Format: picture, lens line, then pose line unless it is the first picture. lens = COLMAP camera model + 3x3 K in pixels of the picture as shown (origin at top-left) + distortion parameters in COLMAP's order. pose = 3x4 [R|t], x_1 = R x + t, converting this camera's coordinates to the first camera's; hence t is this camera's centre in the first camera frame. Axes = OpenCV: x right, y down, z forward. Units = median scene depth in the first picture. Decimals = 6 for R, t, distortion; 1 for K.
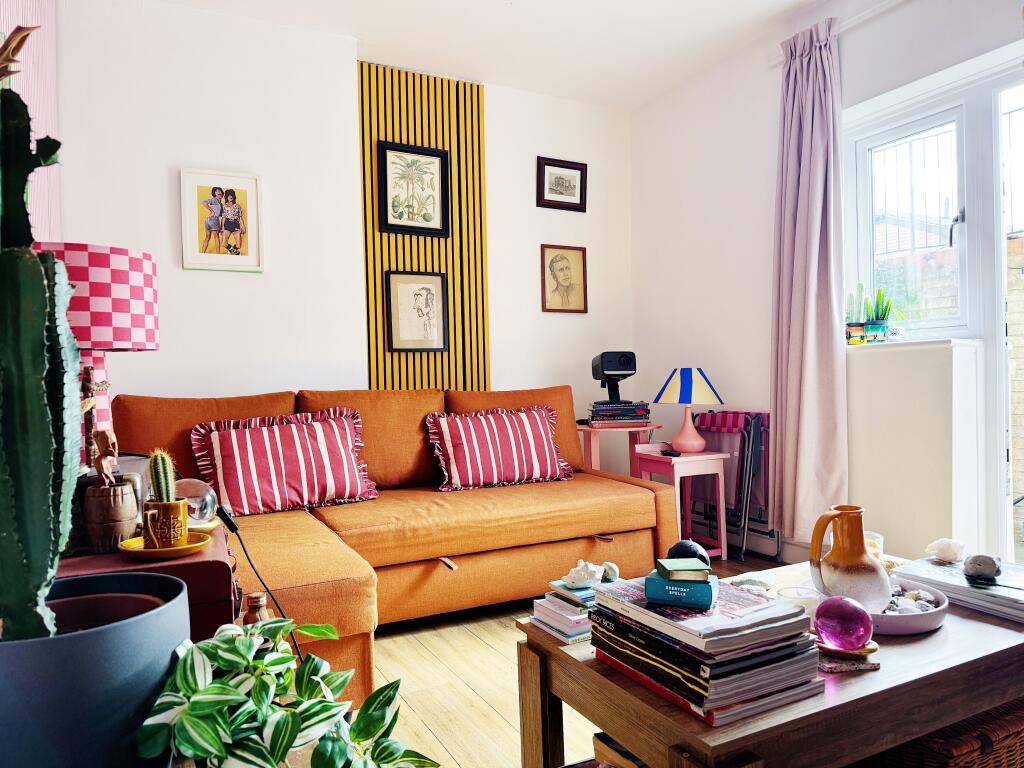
lens RADIAL K [[717.3, 0, 512.0], [0, 717.3, 384.0], [0, 0, 1]] dist [0.138017, -0.202782]
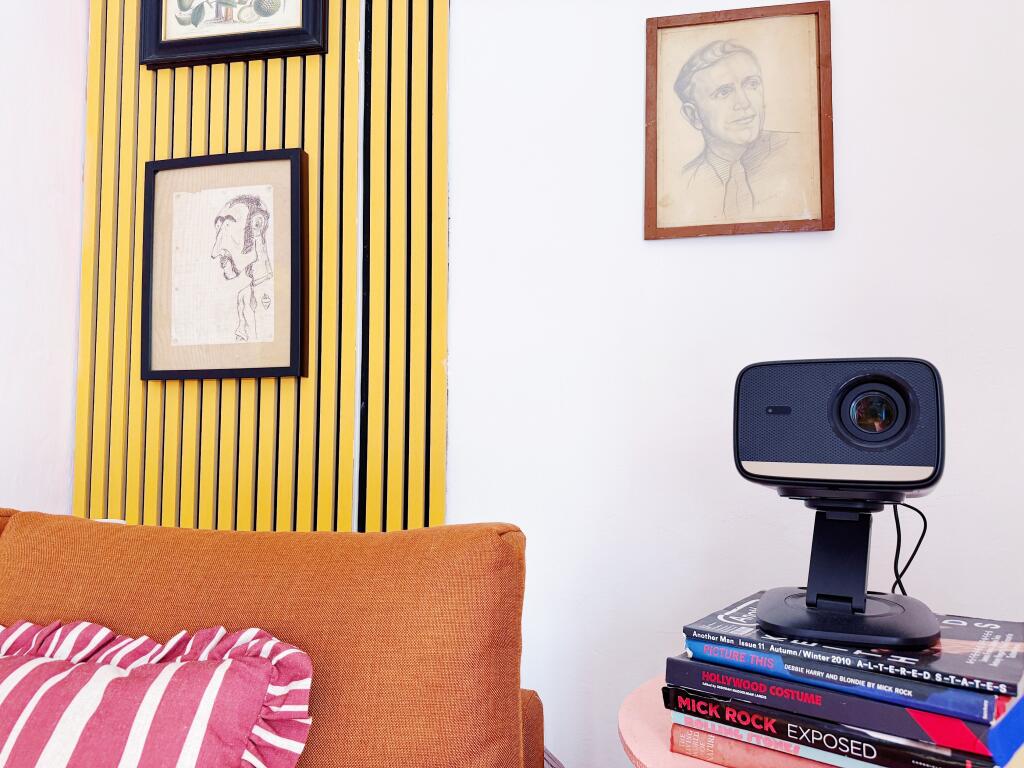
lens RADIAL K [[723.4, 0, 512.0], [0, 723.4, 384.0], [0, 0, 1]] dist [0.046843, -0.064397]
pose [[0.791765, -0.011917, -0.610710, 0.201774], [-0.020766, 0.998707, -0.046410, -0.028611], [0.610473, 0.049428, 0.790493, 0.813551]]
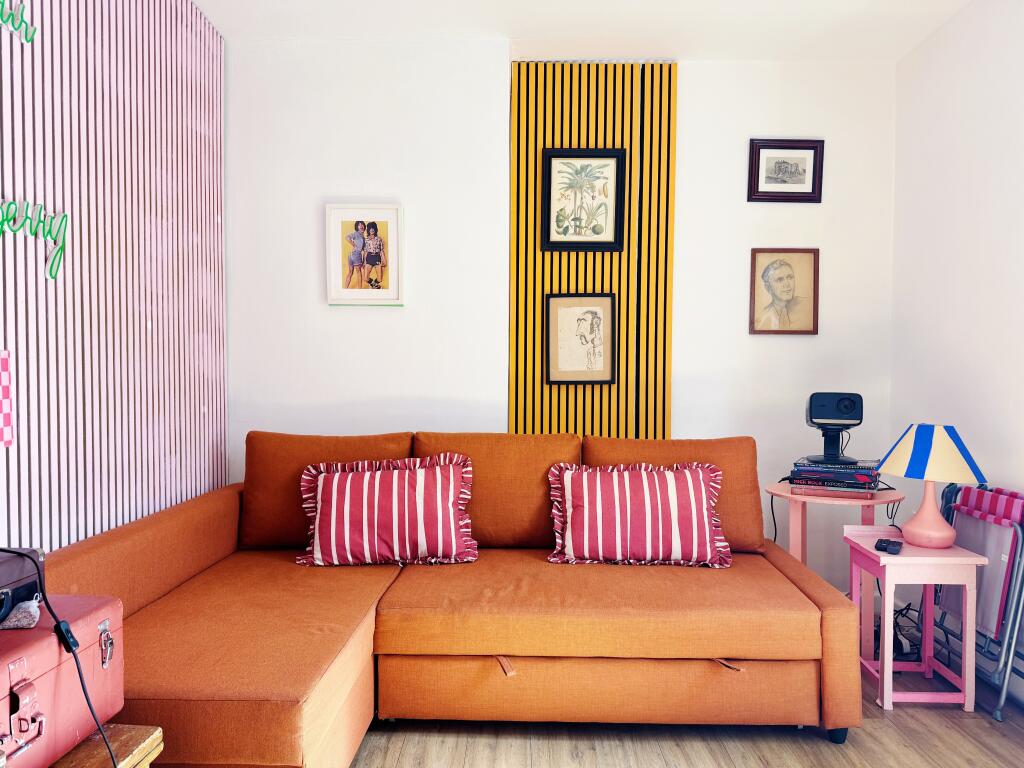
lens RADIAL K [[717.3, 0, 512.0], [0, 717.3, 384.0], [0, 0, 1]] dist [0.138017, -0.202782]
pose [[0.885989, 0.035306, -0.462360, 0.203435], [-0.026141, 0.999314, 0.026217, -0.066592], [0.462968, -0.011141, 0.886305, 0.185374]]
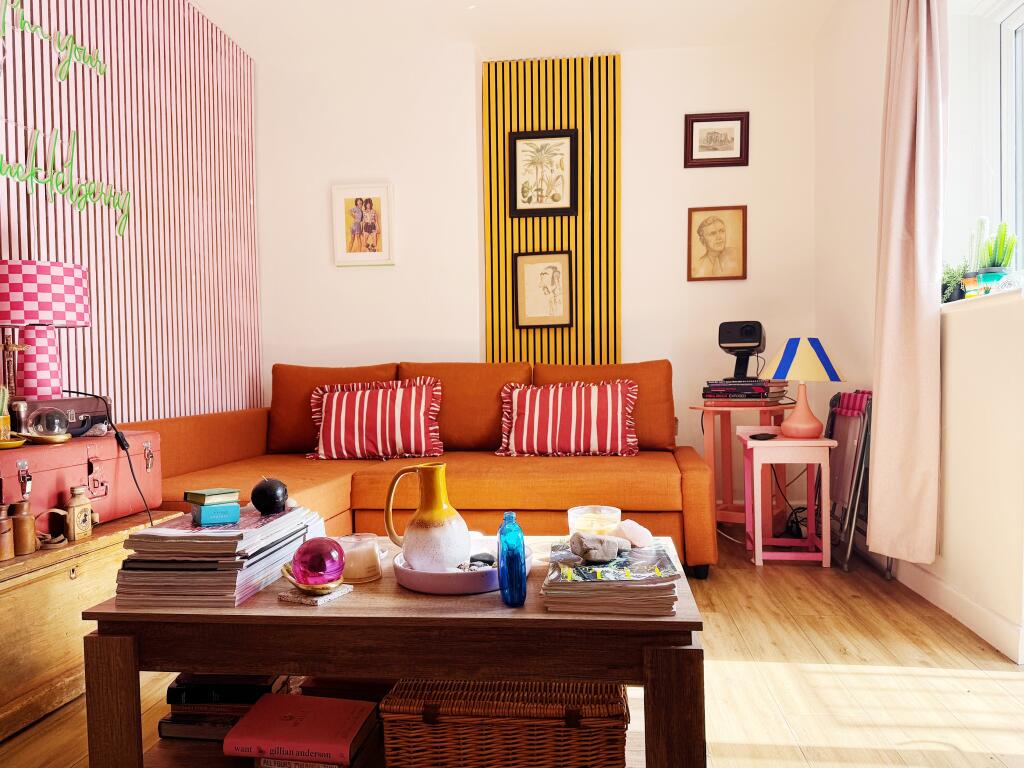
lens RADIAL K [[726.0, 0, 510.1], [0, 726.0, 390.0], [0, 0, 1]] dist [0.112306, -0.160110]
pose [[0.826213, 0.022875, -0.562893, 0.434045], [-0.006176, 0.999483, 0.031552, 0.012995], [0.563324, -0.022592, 0.825927, 0.091272]]
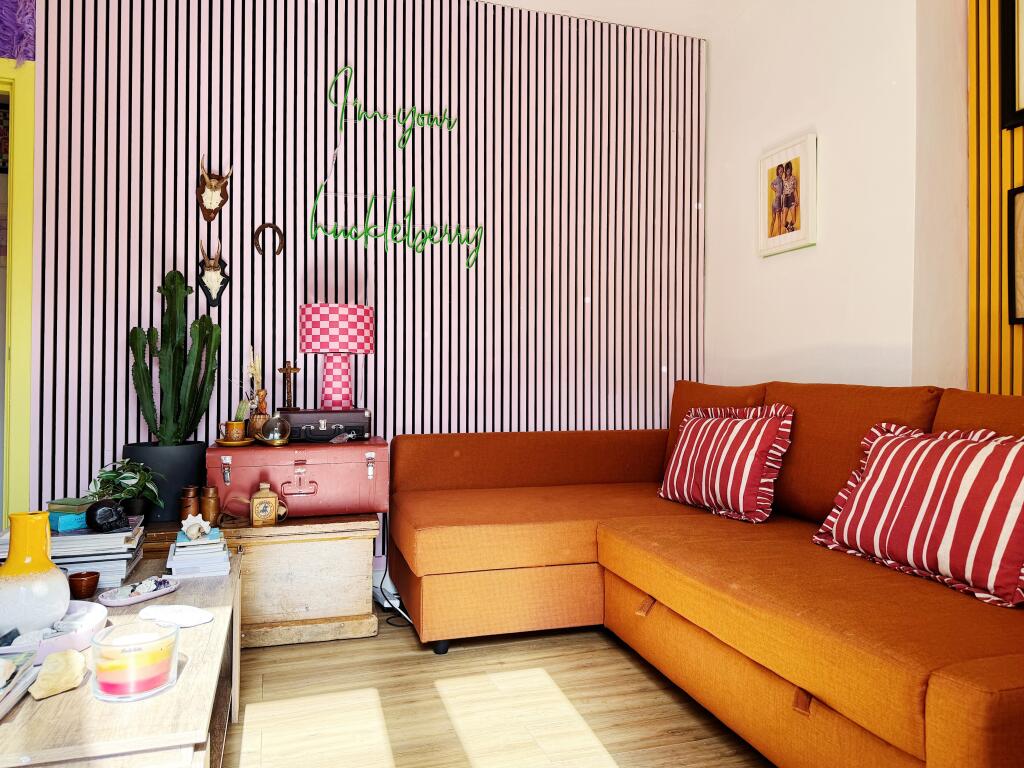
lens RADIAL K [[734.9, 0, 523.1], [0, 734.9, 364.2], [0, 0, 1]] dist [0.088833, -0.104951]
pose [[-0.138779, 0.002982, -0.990319, 0.499485], [-0.014335, 0.999885, 0.005020, -0.009472], [0.990220, 0.014893, -0.138720, 0.678022]]
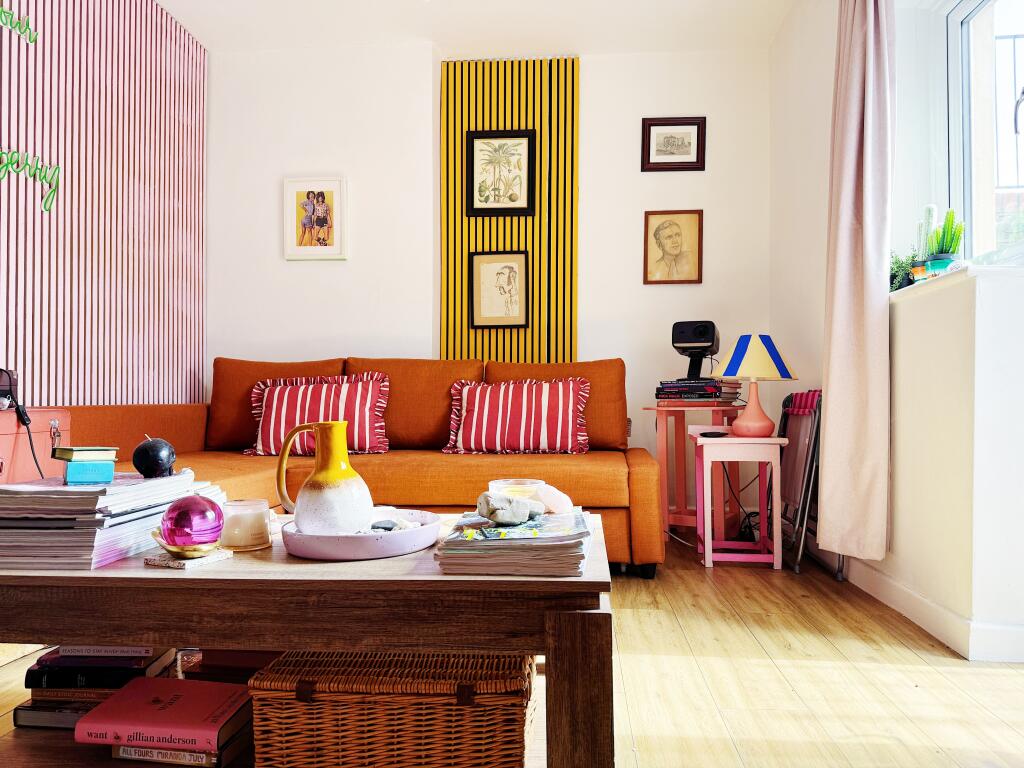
lens RADIAL K [[717.3, 0, 512.0], [0, 717.3, 384.0], [0, 0, 1]] dist [0.138017, -0.202782]
pose [[0.845191, 0.011805, -0.534334, 0.442925], [-0.023021, 0.999632, -0.014330, 0.050536], [0.533969, 0.024413, 0.845152, 0.138217]]
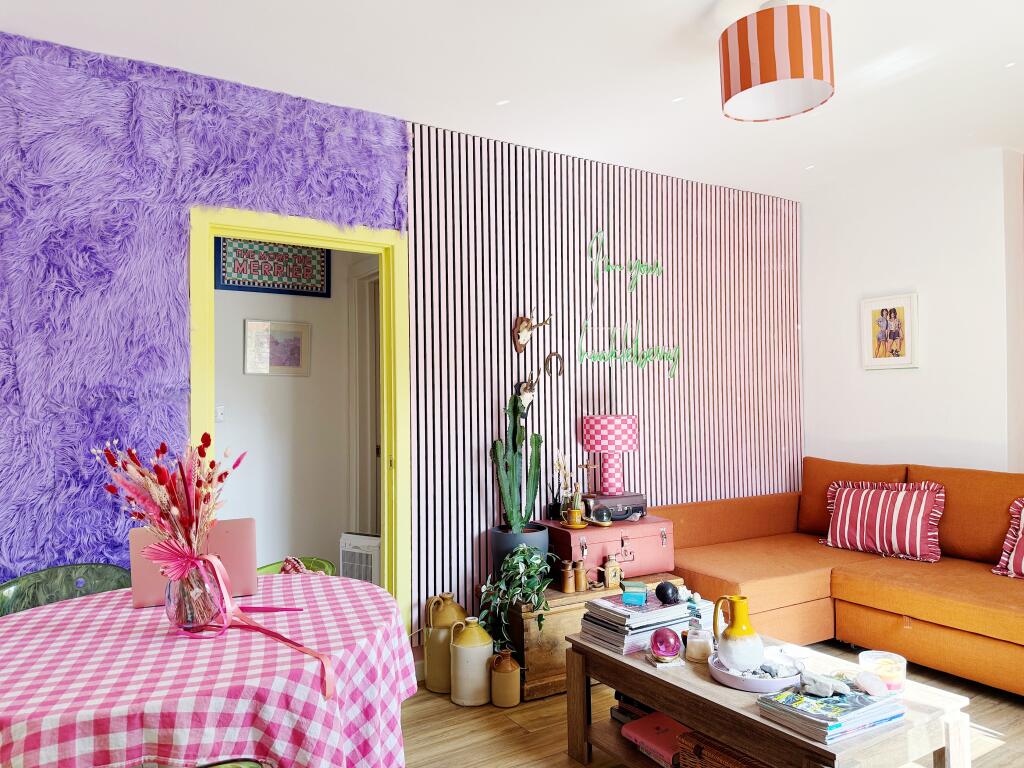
lens RADIAL K [[738.2, 0, 512.0], [0, 738.2, 384.0], [0, 0, 1]] dist [0.001738, -0.005071]
pose [[0.093670, 0.001374, -0.995602, 0.758873], [-0.002784, 0.999995, 0.001118, -0.107417], [0.995599, 0.002667, 0.093674, 0.150006]]
